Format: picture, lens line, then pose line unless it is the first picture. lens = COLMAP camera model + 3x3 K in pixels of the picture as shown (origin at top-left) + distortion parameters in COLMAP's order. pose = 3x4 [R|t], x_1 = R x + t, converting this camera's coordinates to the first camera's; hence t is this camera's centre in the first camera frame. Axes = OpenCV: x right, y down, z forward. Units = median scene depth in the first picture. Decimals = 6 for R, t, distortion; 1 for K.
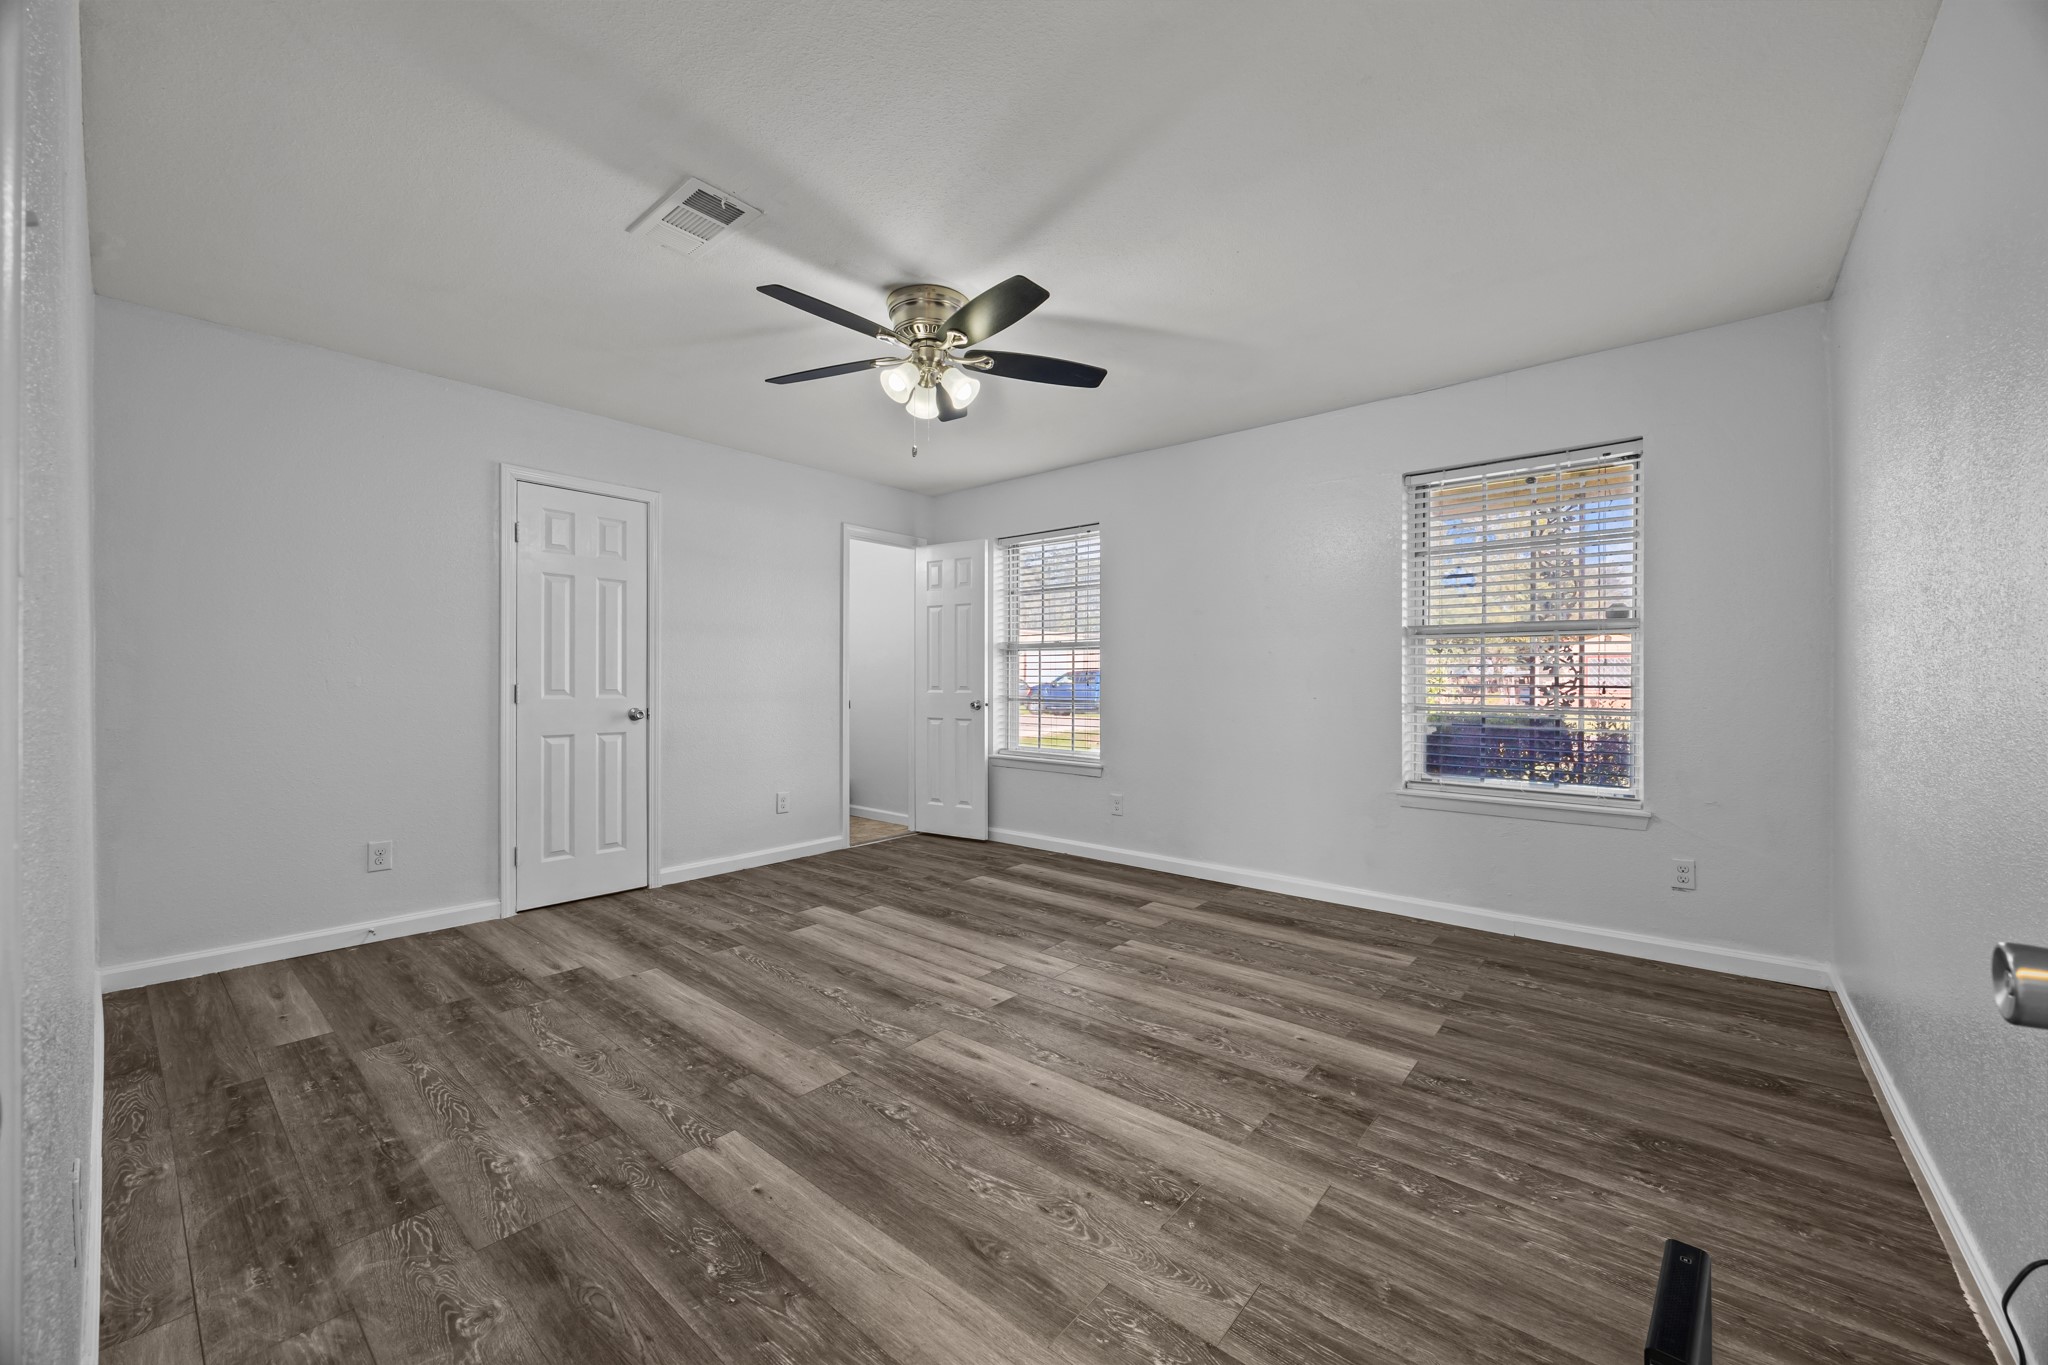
lens RADIAL K [[782.2, 0, 1031.3], [0, 782.2, 680.7], [0, 0, 1]] dist [0.000317, -0.000260]
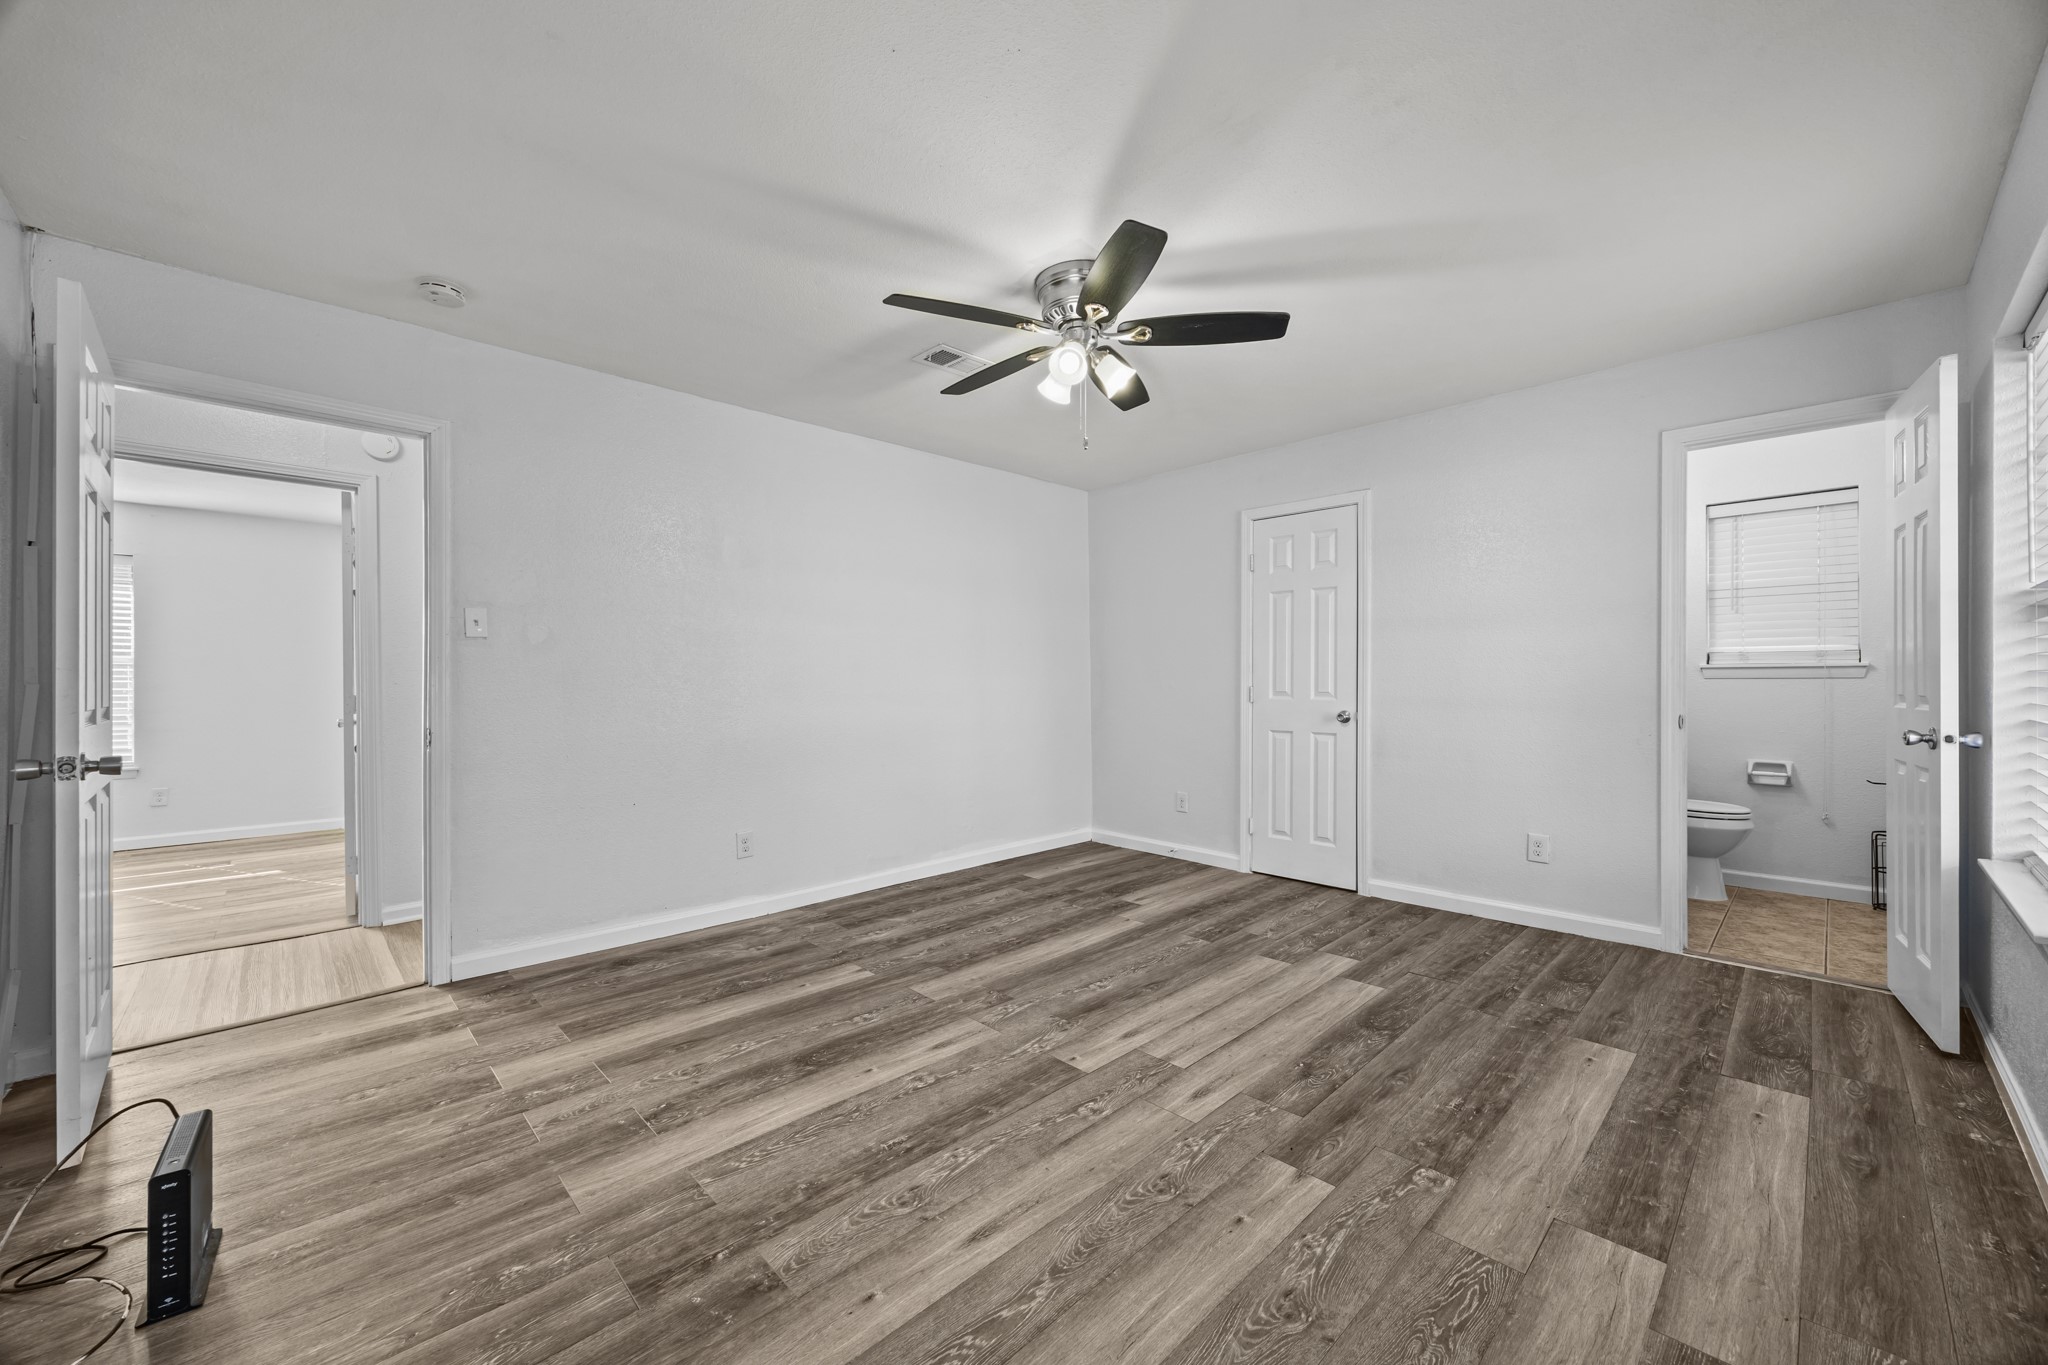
lens RADIAL K [[782.2, 0, 1031.3], [0, 782.2, 680.7], [0, 0, 1]] dist [0.000317, -0.000260]
pose [[-0.103489, -0.002118, -0.994628, 0.917097], [0.005639, 0.999980, -0.002716, -0.006141], [0.994615, -0.005889, -0.103475, 1.180036]]
